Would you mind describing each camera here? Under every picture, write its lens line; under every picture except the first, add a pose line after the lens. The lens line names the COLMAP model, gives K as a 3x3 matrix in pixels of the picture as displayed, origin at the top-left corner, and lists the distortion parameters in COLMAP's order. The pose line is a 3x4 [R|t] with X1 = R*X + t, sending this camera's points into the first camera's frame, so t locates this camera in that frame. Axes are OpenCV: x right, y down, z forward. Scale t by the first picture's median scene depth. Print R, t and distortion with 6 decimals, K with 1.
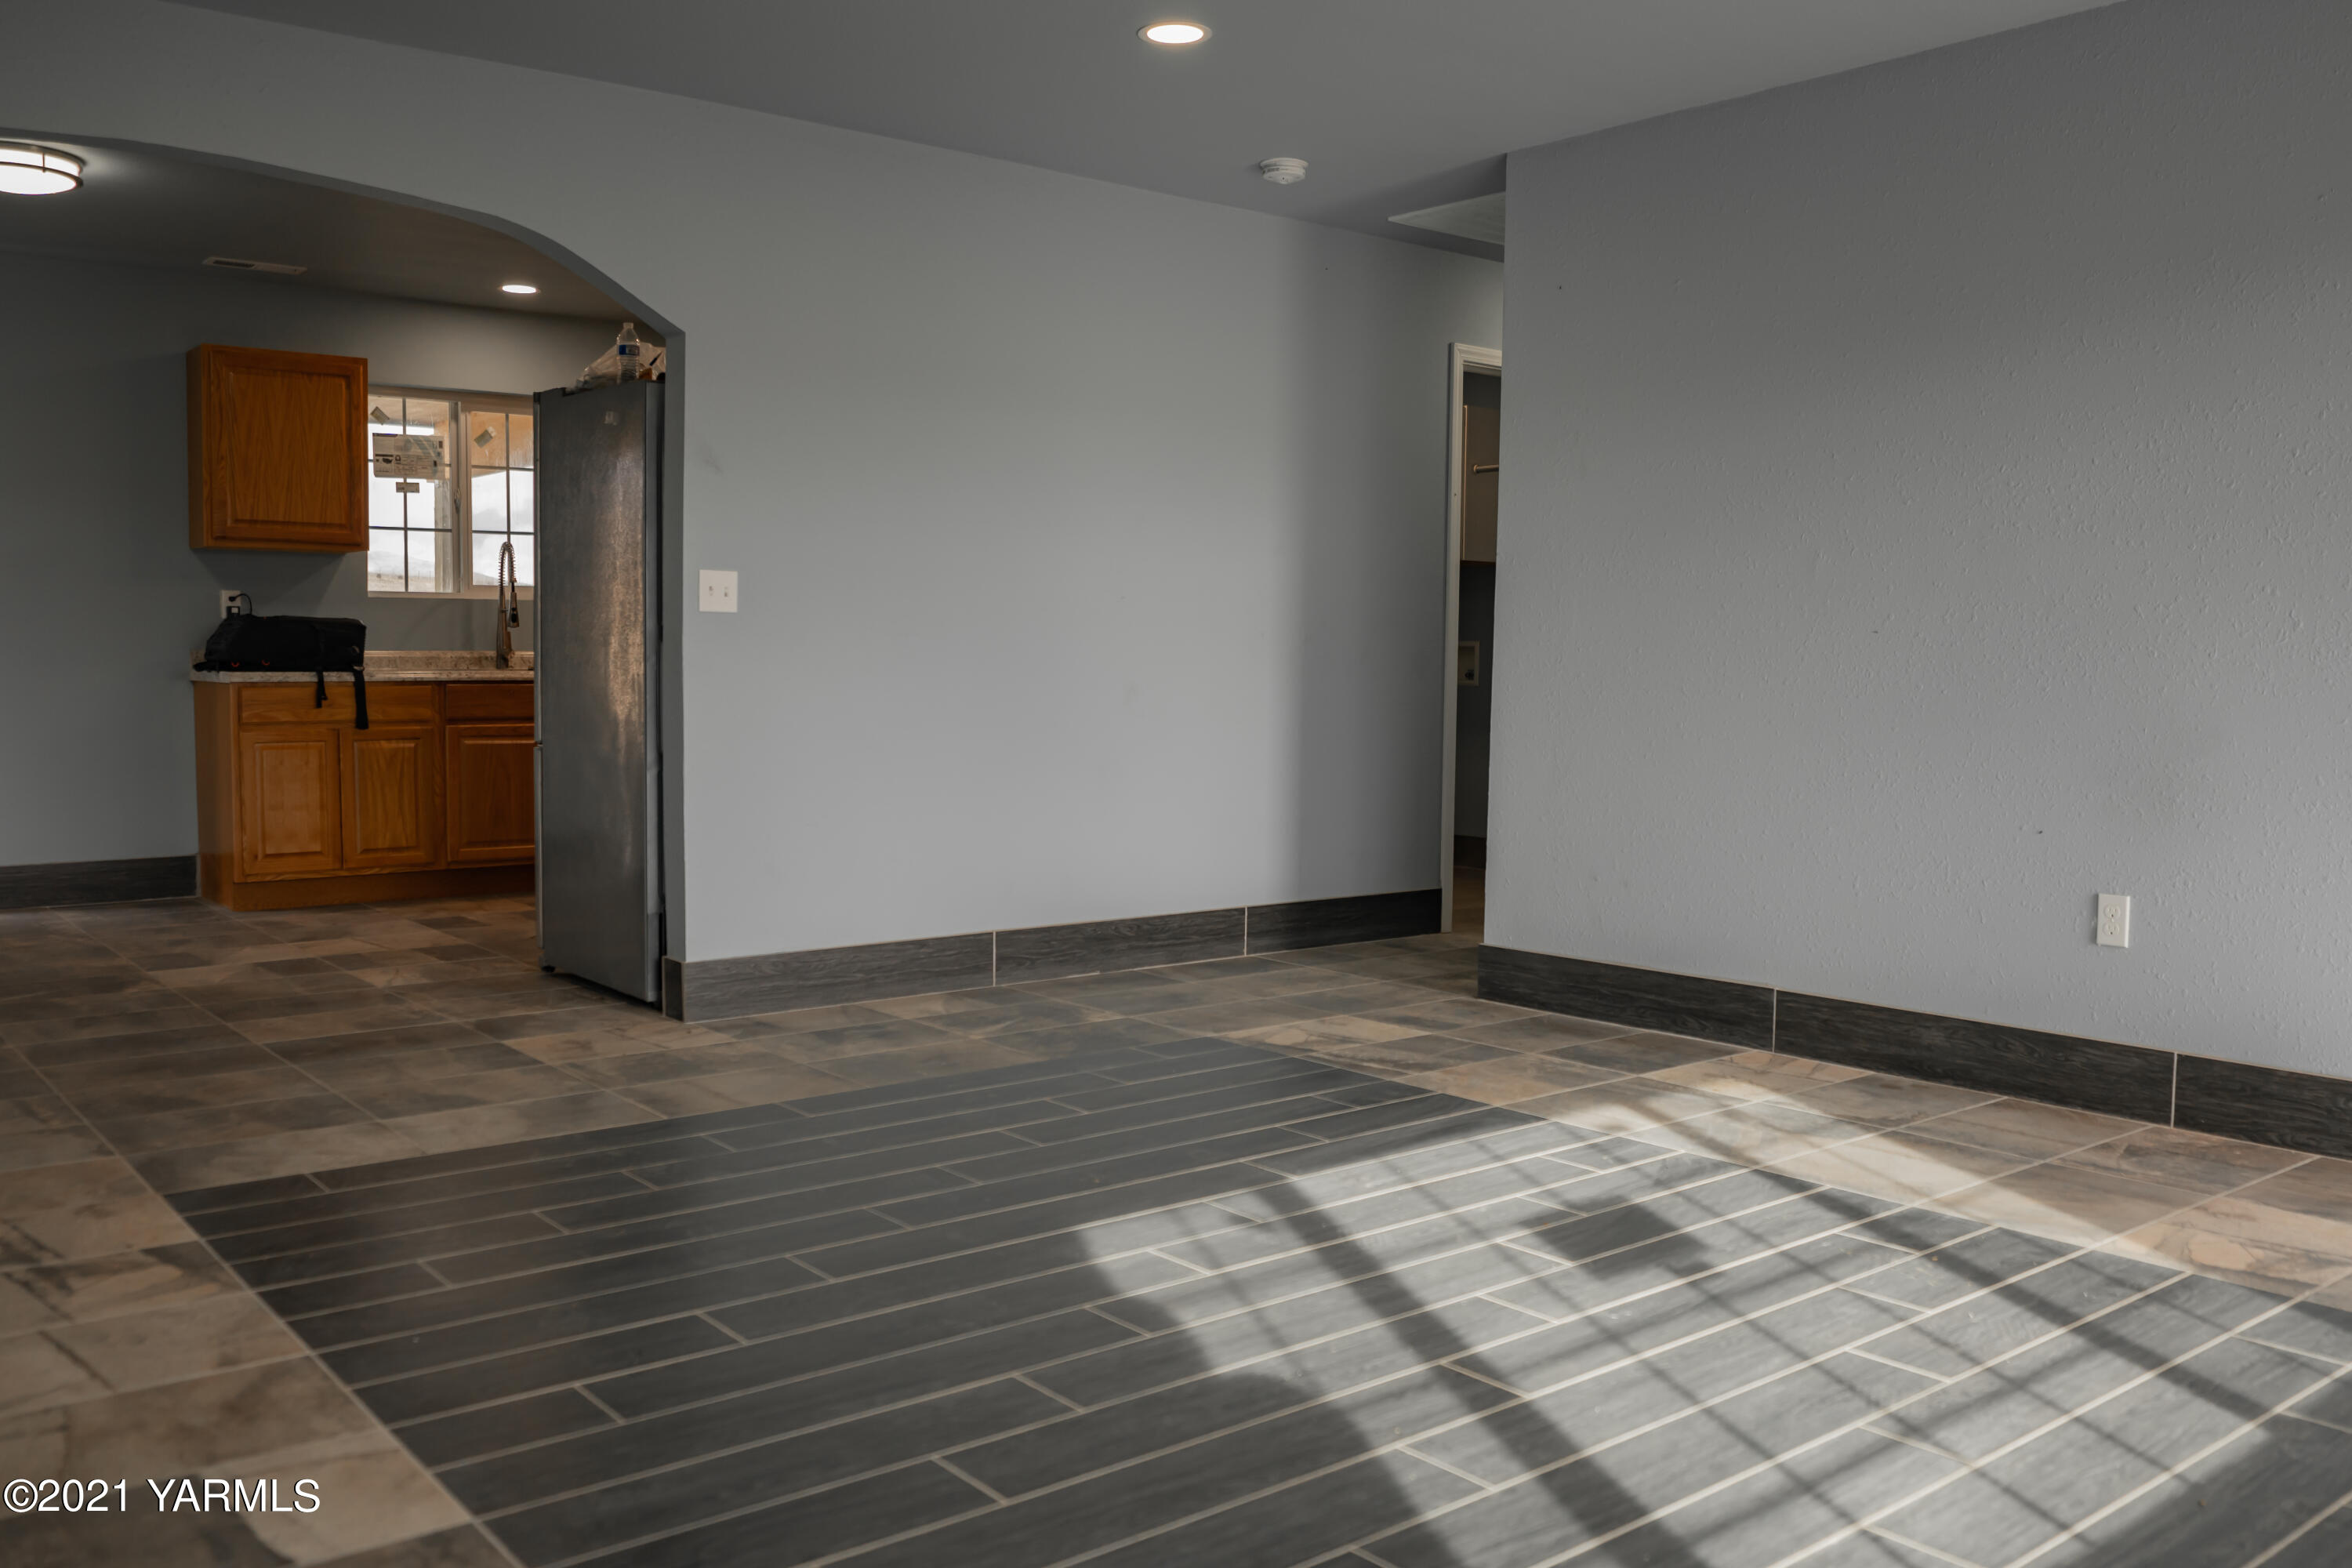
lens RADIAL K [[1955.4, 0, 1176.0], [0, 1955.4, 784.0], [0, 0, 1]] dist [-0.055069, 0.041357]
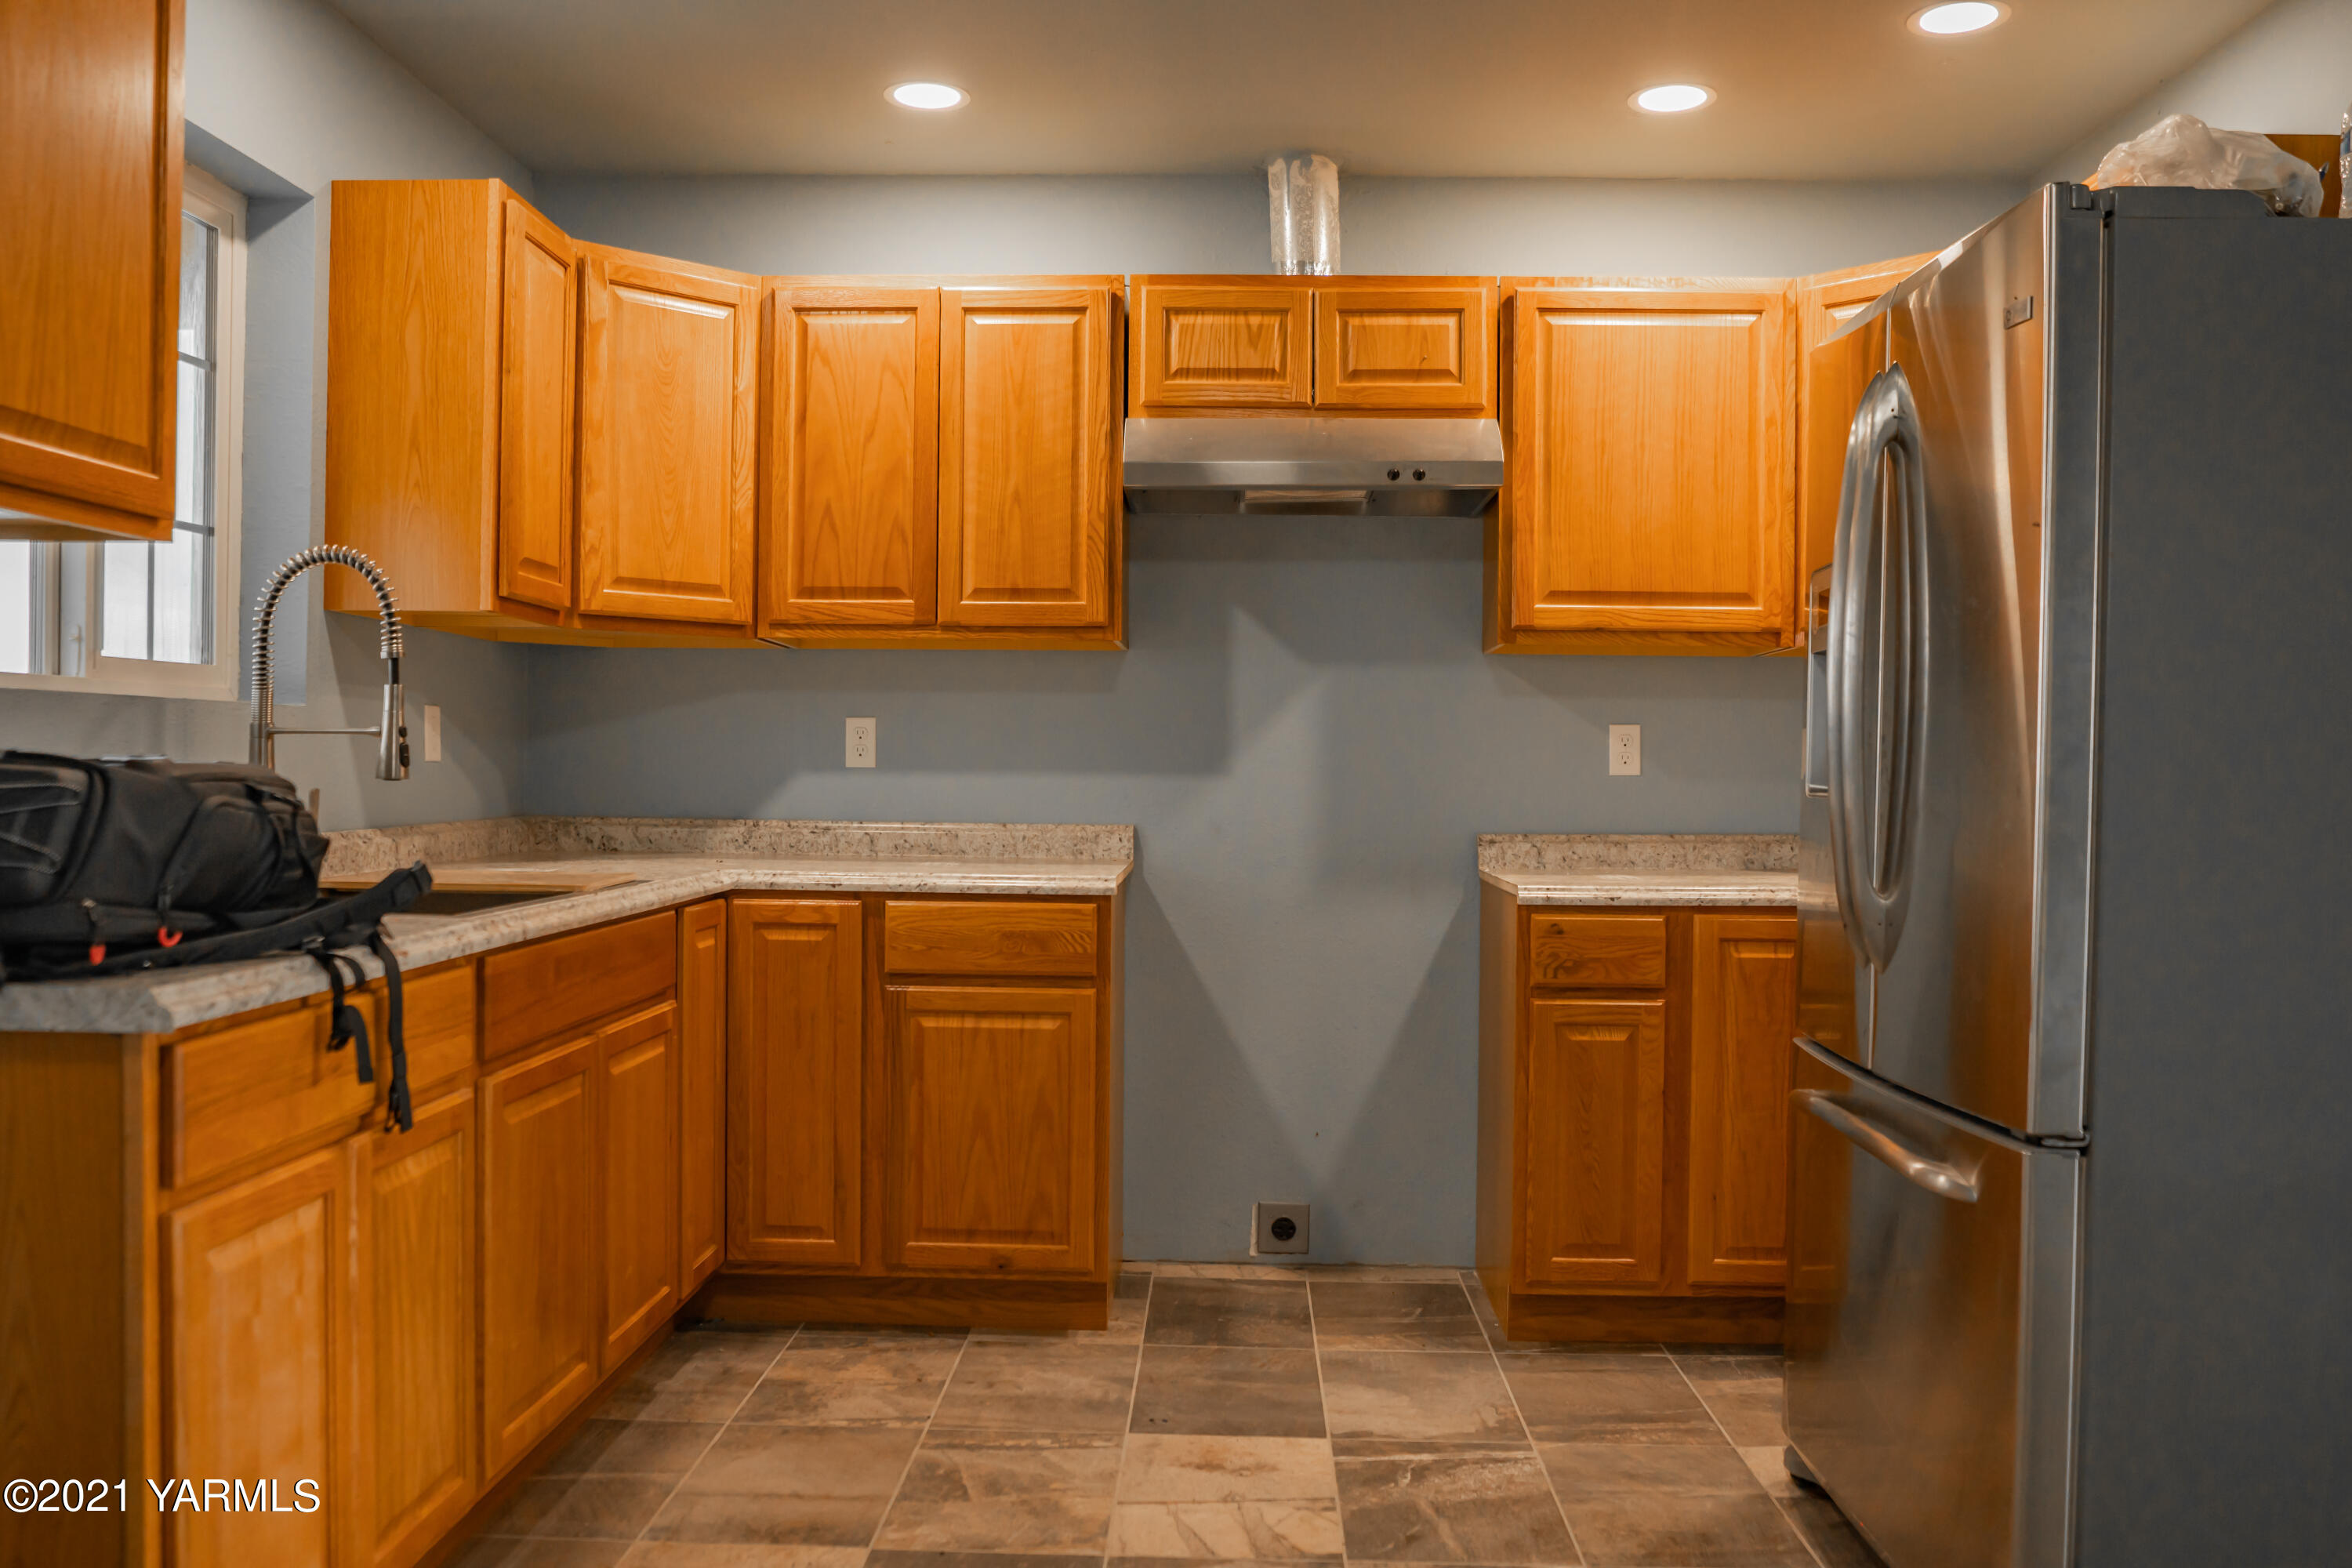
lens RADIAL K [[1955.4, 0, 1176.0], [0, 1955.4, 784.0], [0, 0, 1]] dist [-0.055069, 0.041357]
pose [[0.657096, -0.010220, 0.753738, -0.564600], [0.048169, 0.998434, -0.028456, -0.067664], [-0.752266, 0.055005, 0.656559, 0.703355]]
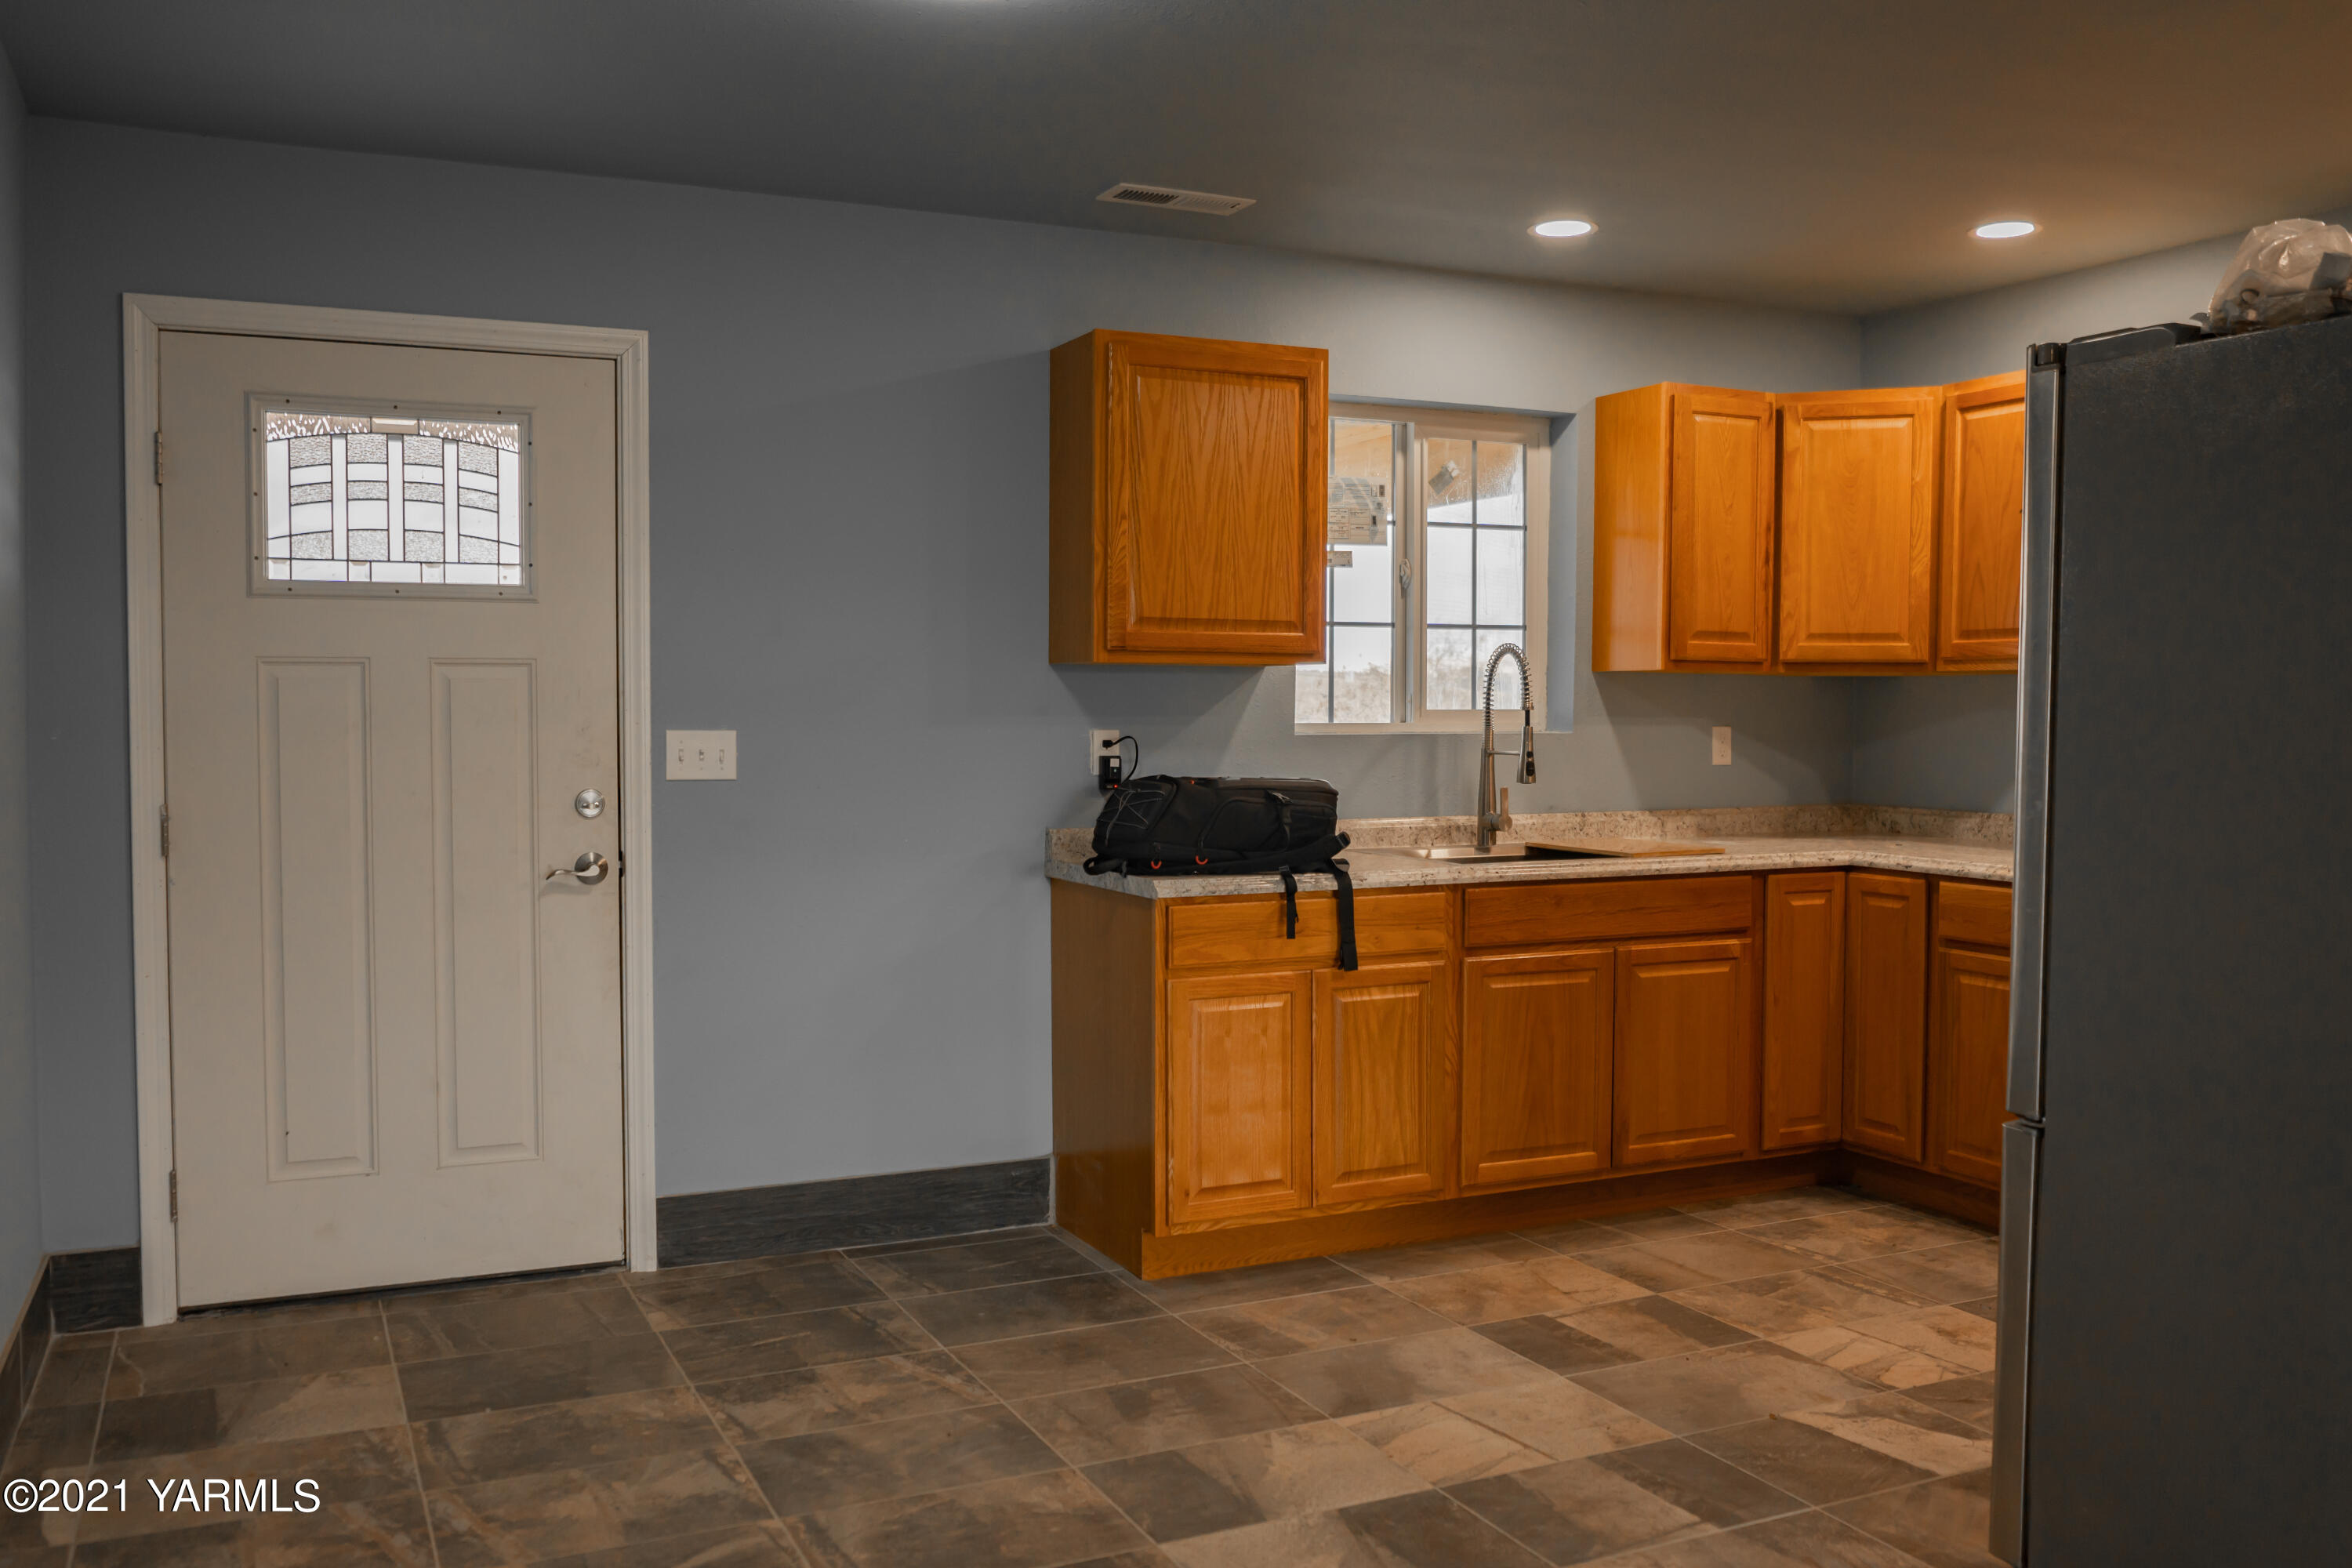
lens RADIAL K [[1955.4, 0, 1176.0], [0, 1955.4, 784.0], [0, 0, 1]] dist [-0.055069, 0.041357]
pose [[0.971214, 0.001575, -0.238202, -0.327692], [-0.008921, 0.999517, -0.029765, -0.066359], [0.238040, 0.031033, 0.970759, 0.409050]]
